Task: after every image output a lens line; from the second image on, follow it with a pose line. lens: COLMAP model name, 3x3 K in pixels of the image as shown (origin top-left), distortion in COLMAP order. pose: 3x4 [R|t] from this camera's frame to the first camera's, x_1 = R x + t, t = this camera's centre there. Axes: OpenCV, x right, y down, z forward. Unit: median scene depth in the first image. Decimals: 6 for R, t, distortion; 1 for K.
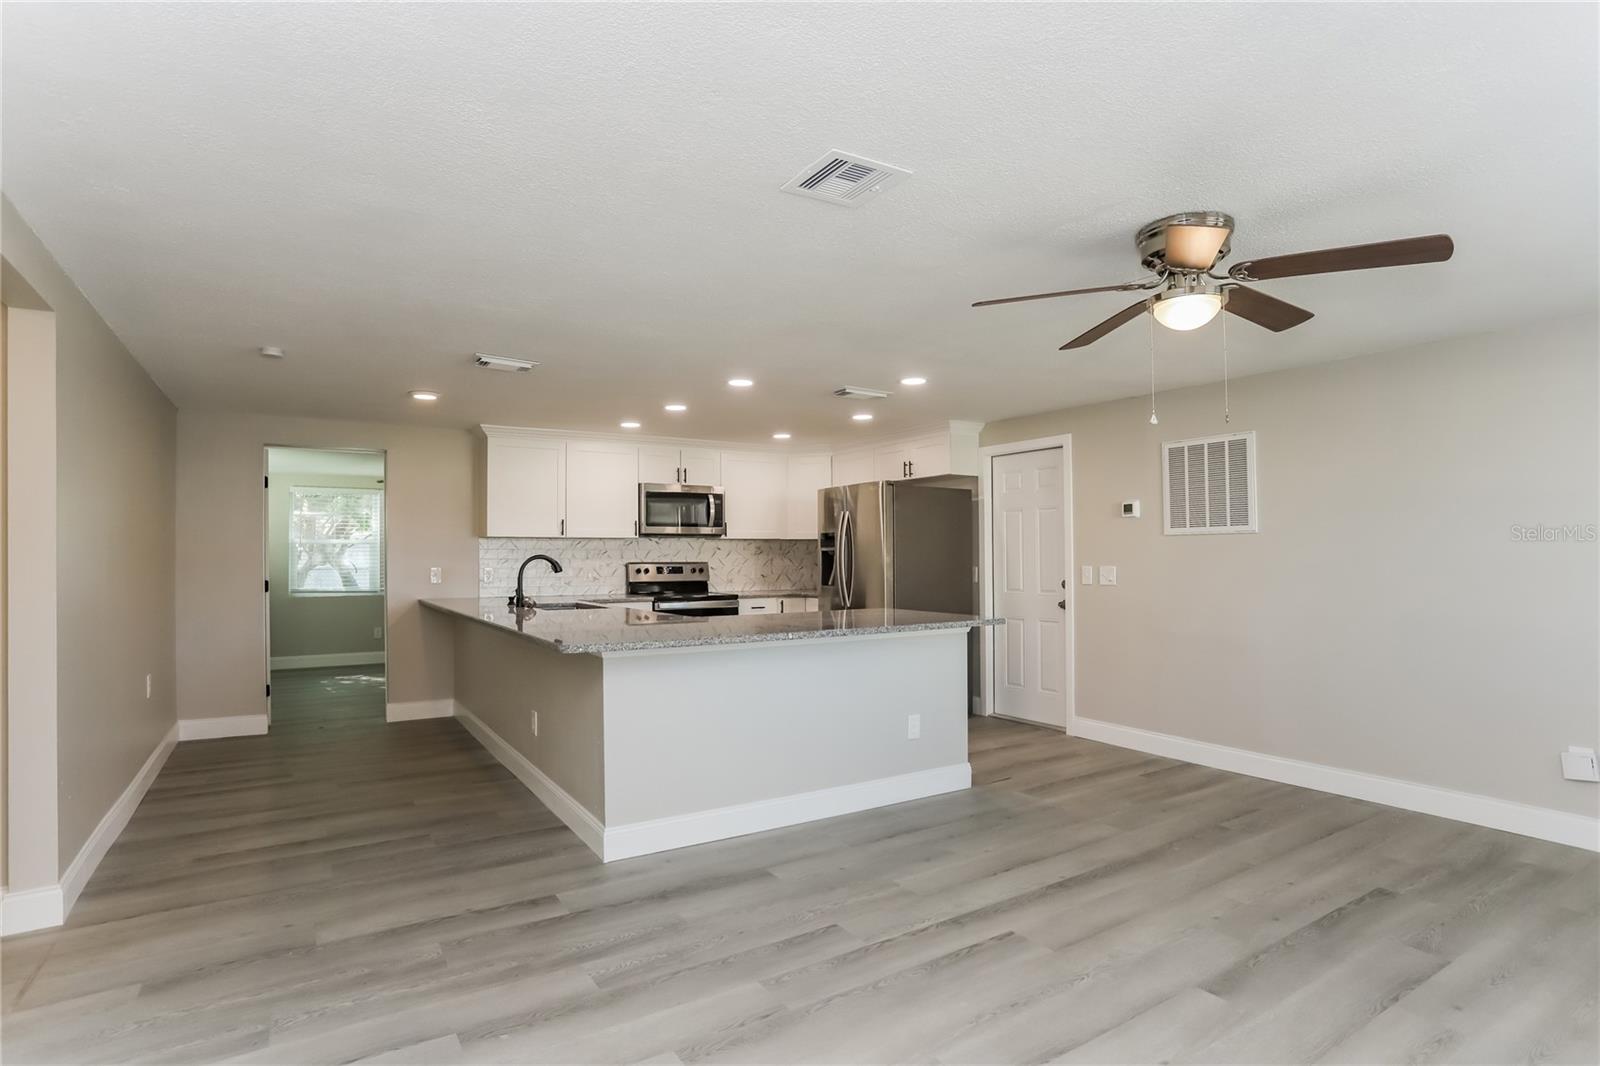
lens RADIAL K [[797.4, 0, 798.2], [0, 797.4, 540.3], [0, 0, 1]] dist [0.013235, -0.002829]
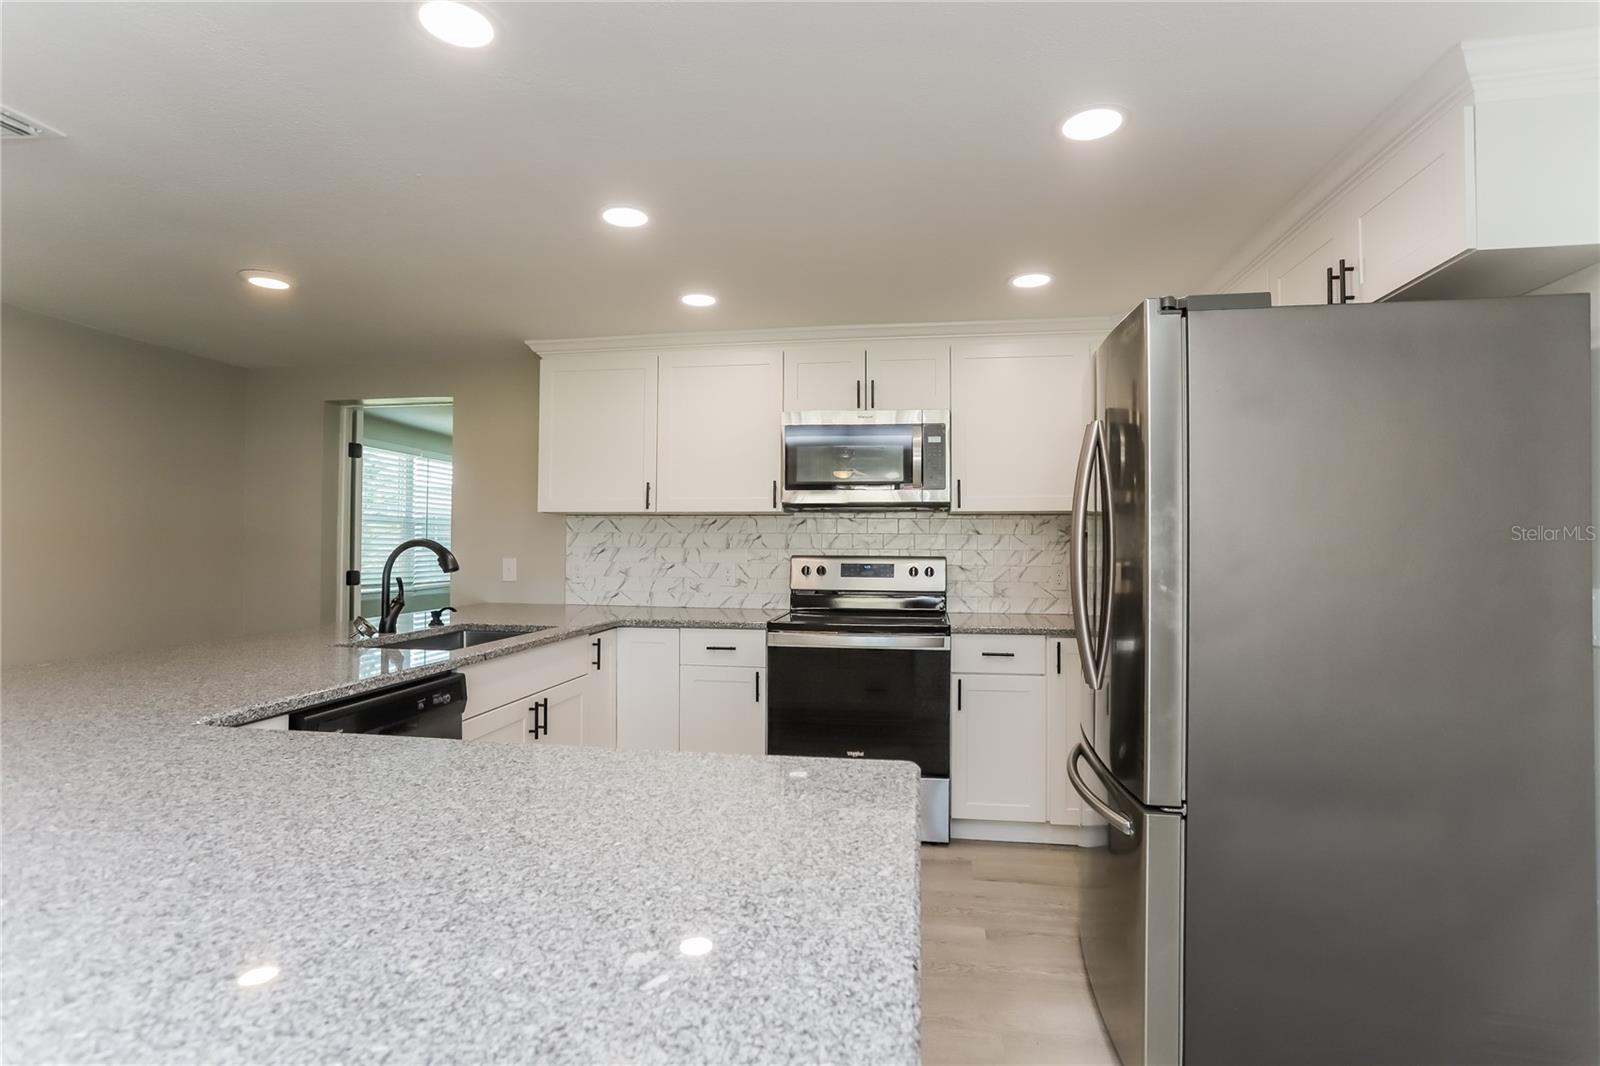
lens RADIAL K [[797.4, 0, 801.1], [0, 797.4, 529.1], [0, 0, 1]] dist [0.013235, -0.002829]
pose [[0.765227, -0.007160, -0.643721, 0.167250], [0.005847, 0.999974, -0.004172, 0.011475], [0.643735, -0.000572, 0.765249, 0.568890]]
